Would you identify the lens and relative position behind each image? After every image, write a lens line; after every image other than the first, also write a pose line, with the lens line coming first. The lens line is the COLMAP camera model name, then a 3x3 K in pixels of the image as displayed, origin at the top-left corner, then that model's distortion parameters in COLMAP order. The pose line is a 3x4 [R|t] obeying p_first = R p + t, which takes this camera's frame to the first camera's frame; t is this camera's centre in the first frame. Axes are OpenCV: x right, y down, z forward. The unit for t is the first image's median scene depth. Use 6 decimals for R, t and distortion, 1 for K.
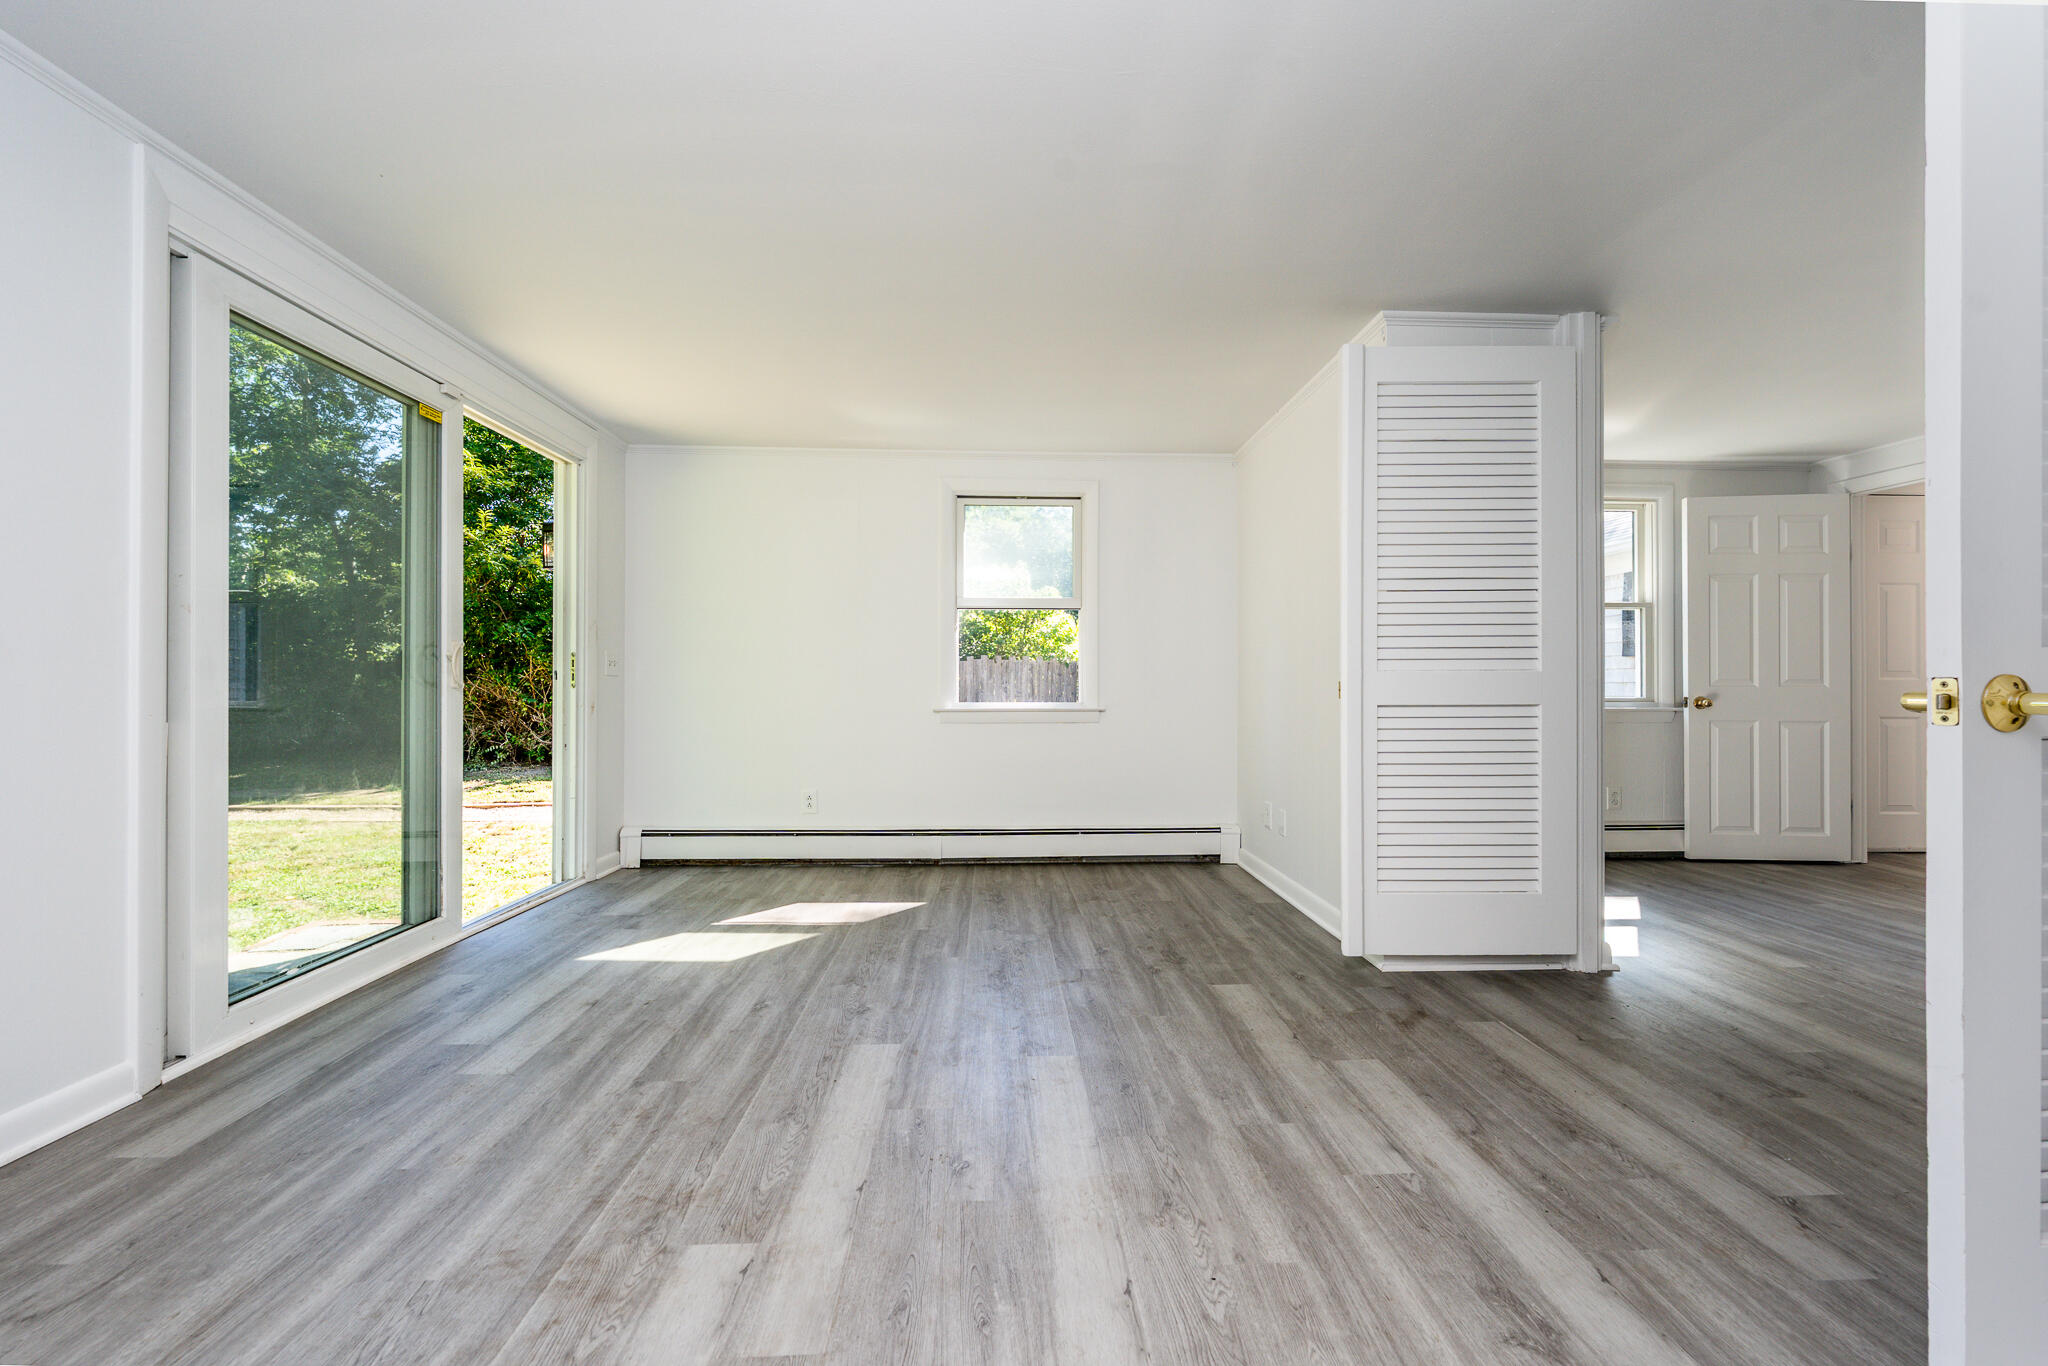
lens RADIAL K [[755.9, 0, 953.3], [0, 755.9, 673.8], [0, 0, 1]] dist [-0.001219, -0.000126]
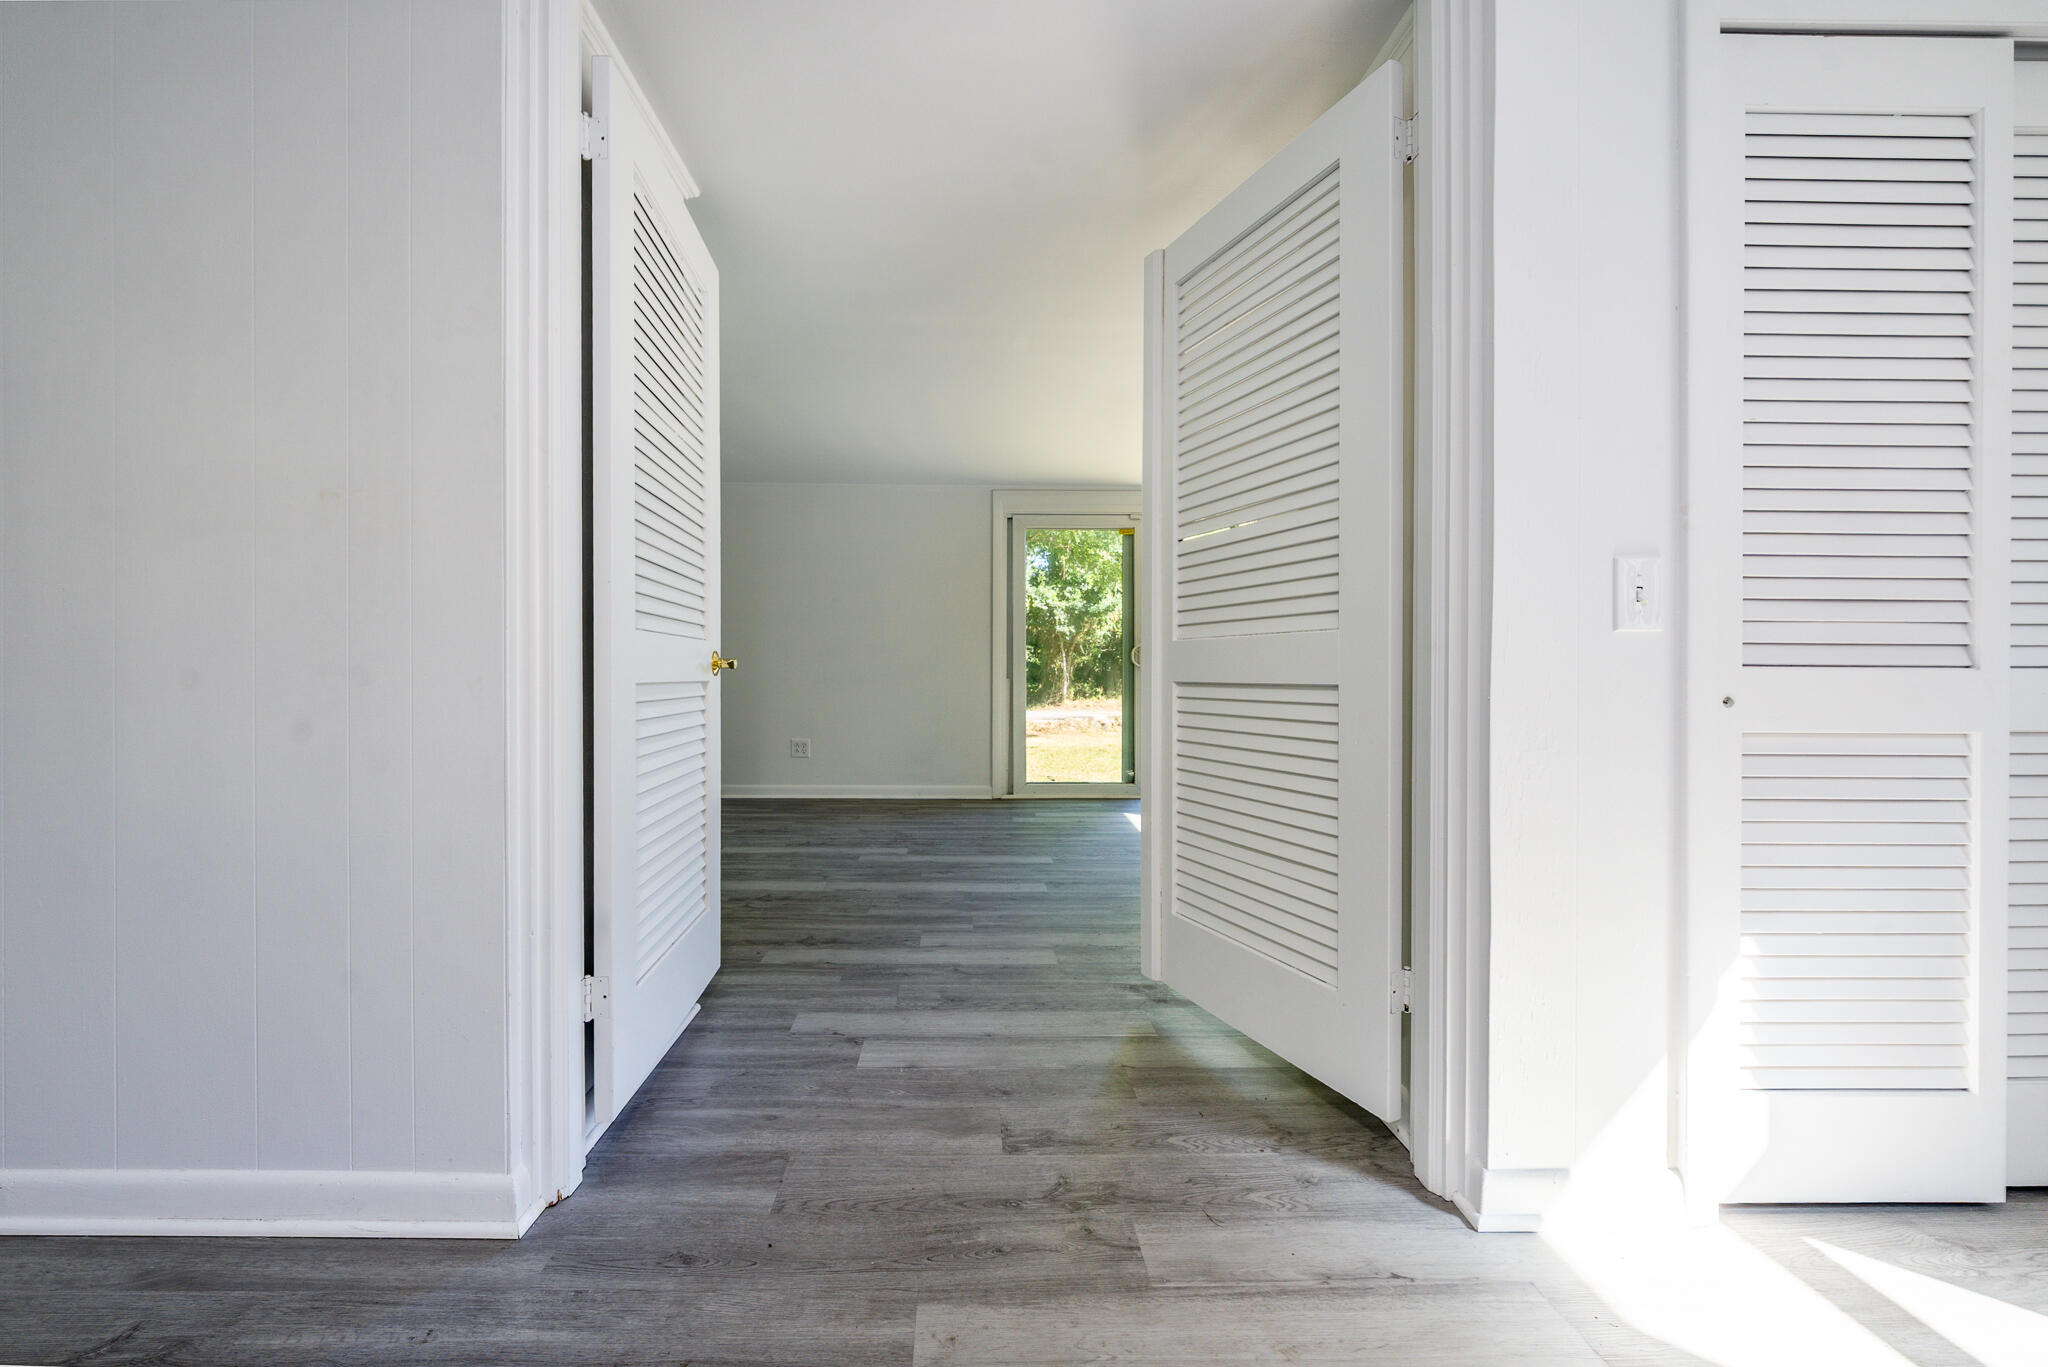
lens RADIAL K [[755.9, 0, 953.3], [0, 755.9, 674.3], [0, 0, 1]] dist [-0.001219, -0.000126]
pose [[-0.041801, 0.000990, -0.999125, 1.360811], [-0.009030, 0.999958, 0.001369, 0.054148], [0.999085, 0.009079, -0.041791, 0.700051]]
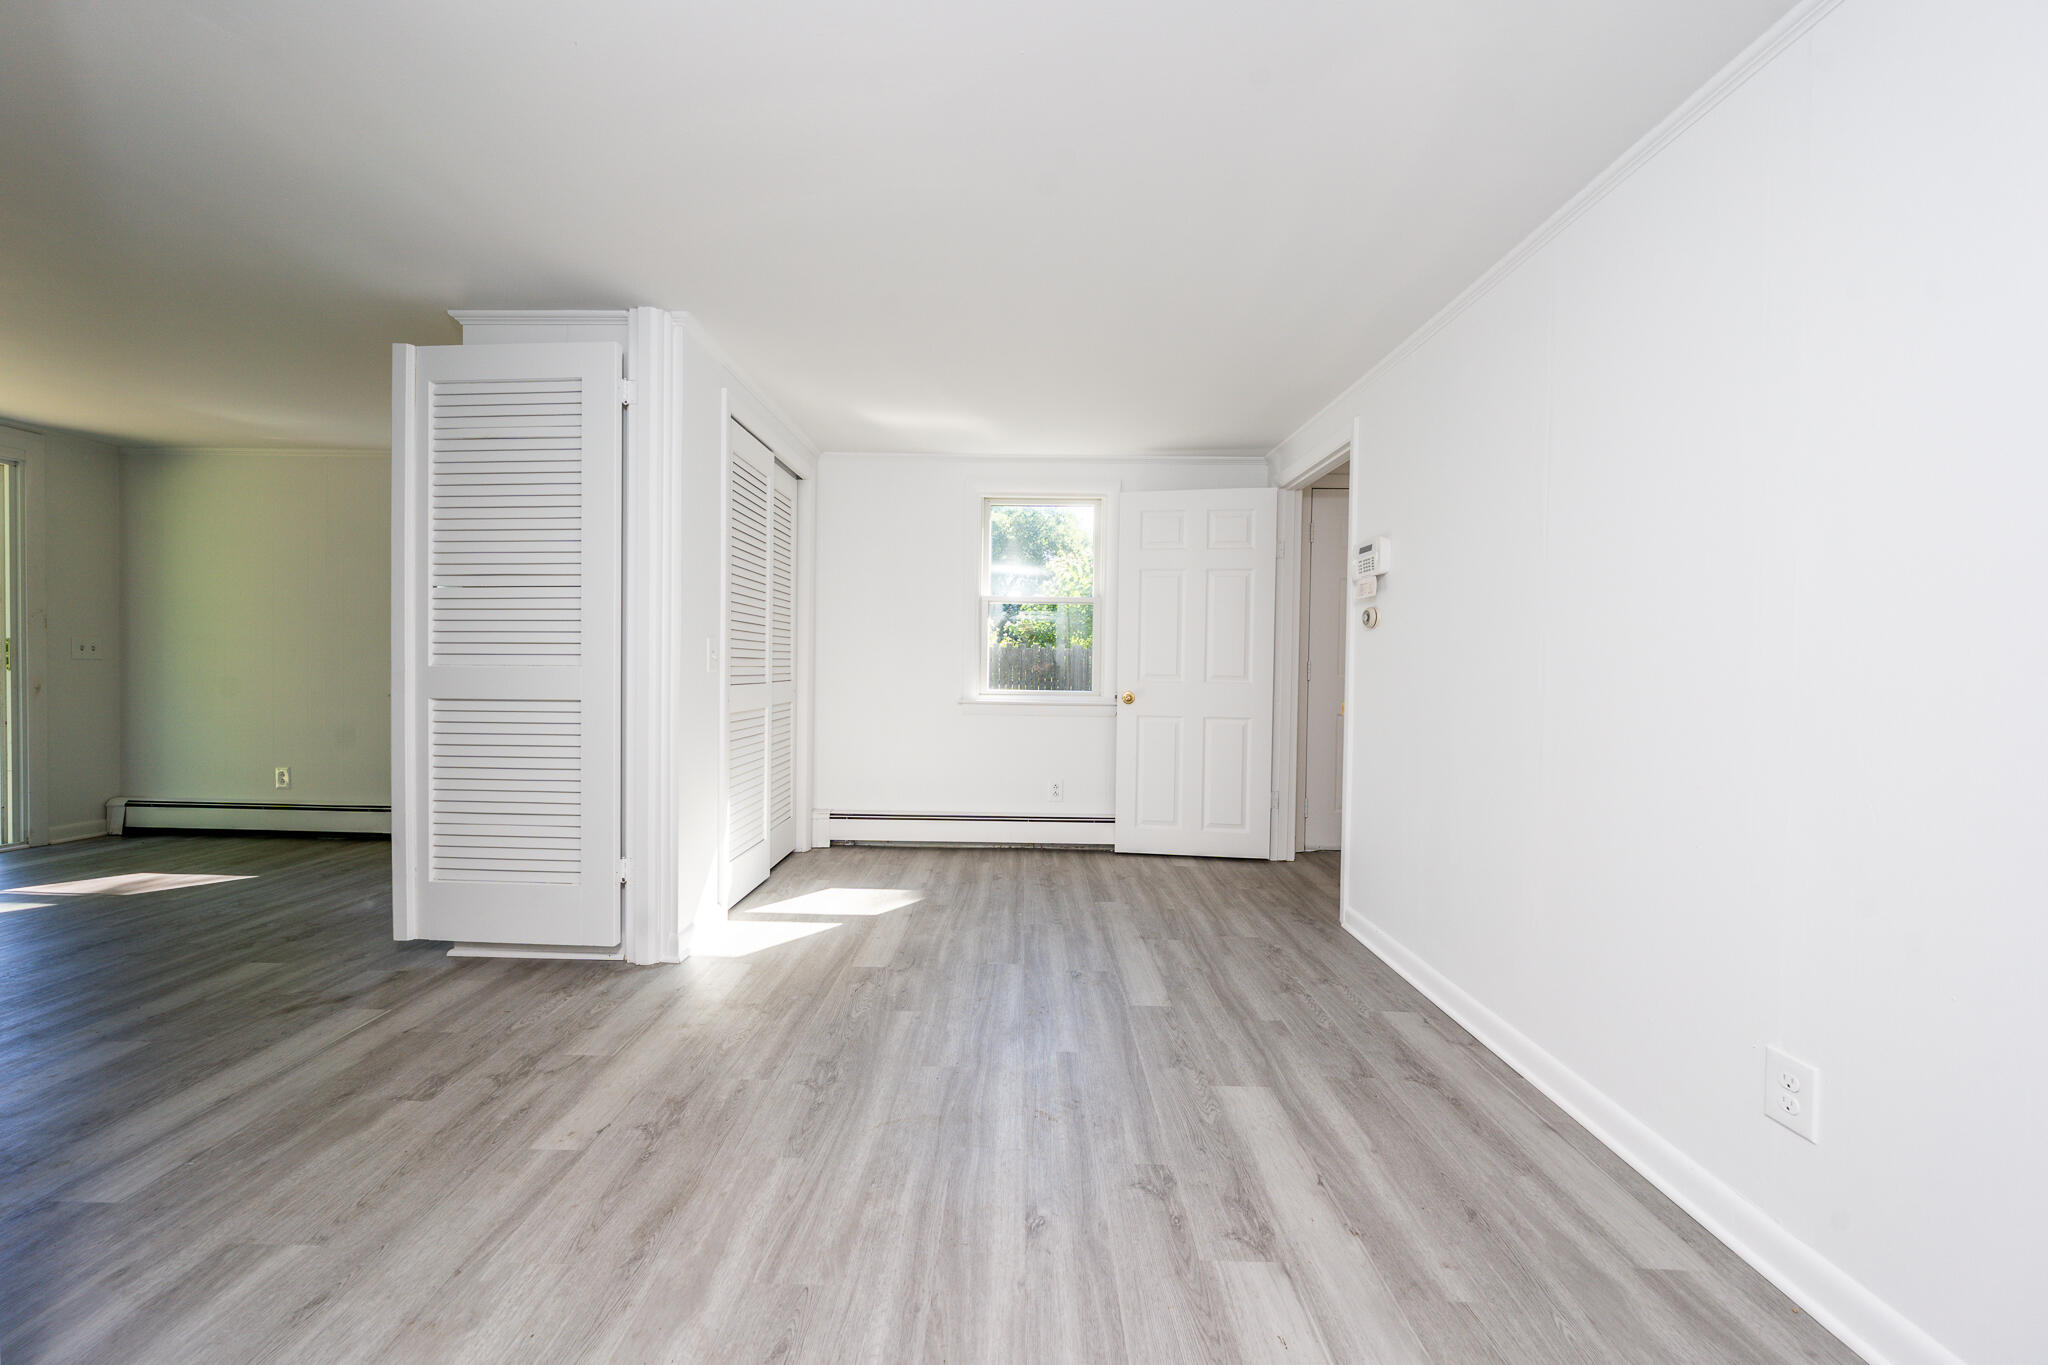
lens RADIAL K [[714.7, 0, 1024.0], [0, 714.7, 682.5], [0, 0, 1]] dist [-0.000030, -0.000111]
pose [[0.998420, 0.011237, -0.055060, 1.367094], [-0.010236, 0.999778, 0.018425, 0.016497], [0.055254, -0.017832, 0.998313, 0.123808]]
